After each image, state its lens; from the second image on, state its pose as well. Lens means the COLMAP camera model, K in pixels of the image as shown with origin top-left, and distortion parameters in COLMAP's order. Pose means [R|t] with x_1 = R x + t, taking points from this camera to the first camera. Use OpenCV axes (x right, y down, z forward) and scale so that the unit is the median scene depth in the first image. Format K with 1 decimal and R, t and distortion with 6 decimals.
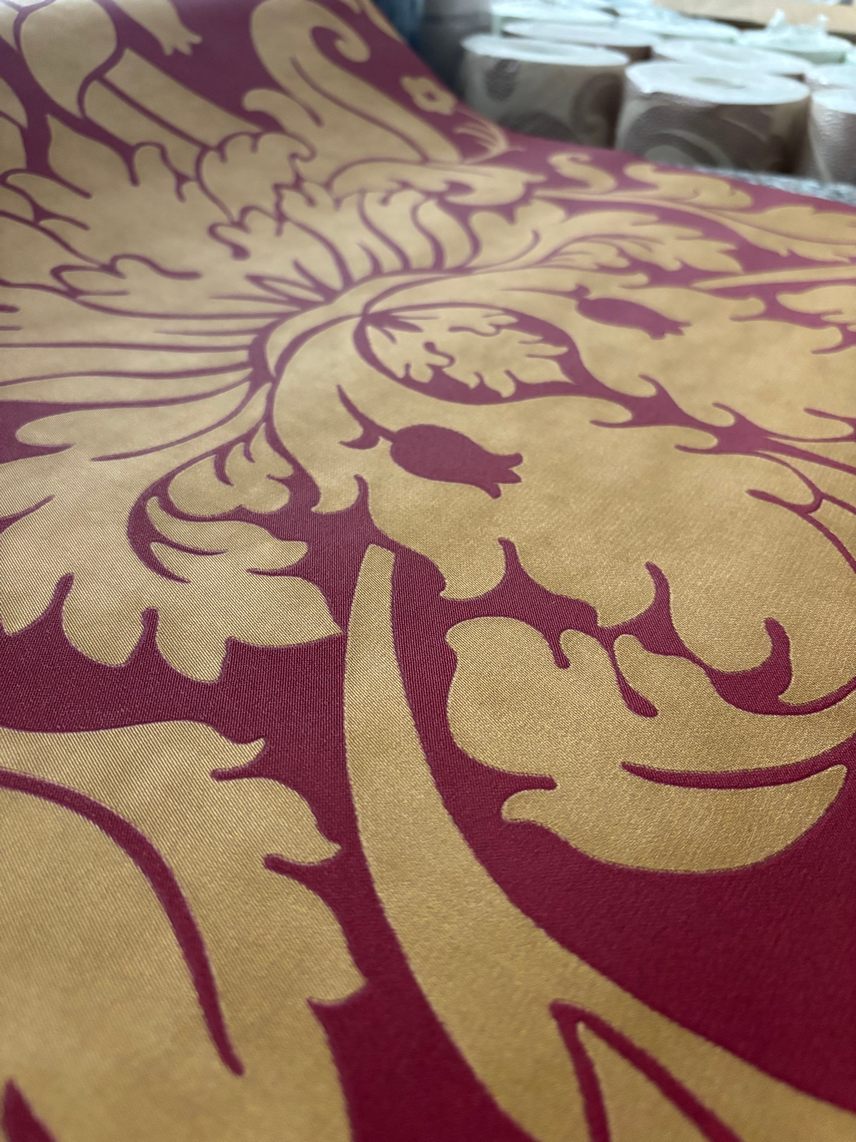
lens RADIAL K [[845.8, 0, 428.0], [0, 845.8, 571.0], [0, 0, 1]] dist [-0.005150, -0.001738]
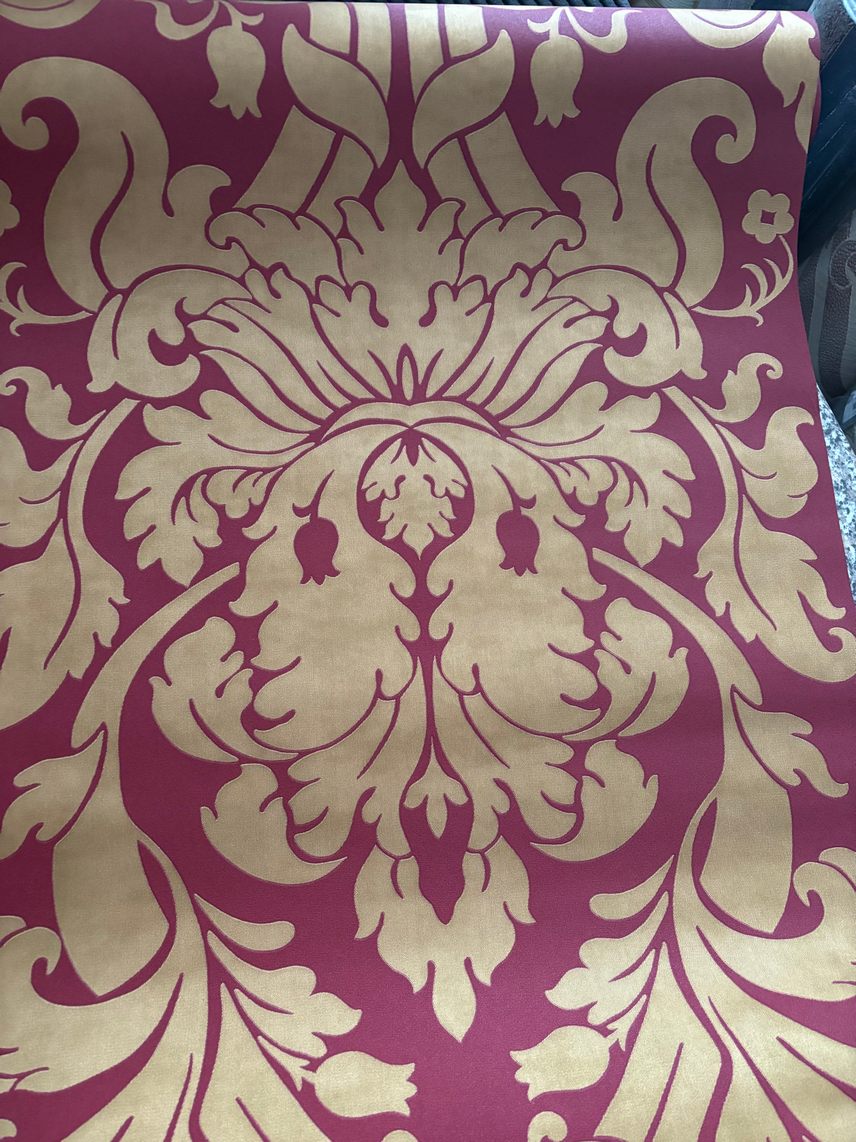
lens RADIAL K [[880.1, 0, 428.0], [0, 880.1, 571.0], [0, 0, 1]] dist [0.037976, -0.061569]
pose [[0.631115, 0.742170, -0.225562, 0.759125], [-0.561314, 0.637659, 0.527559, -1.458015], [0.535370, -0.206339, 0.819026, -0.670498]]
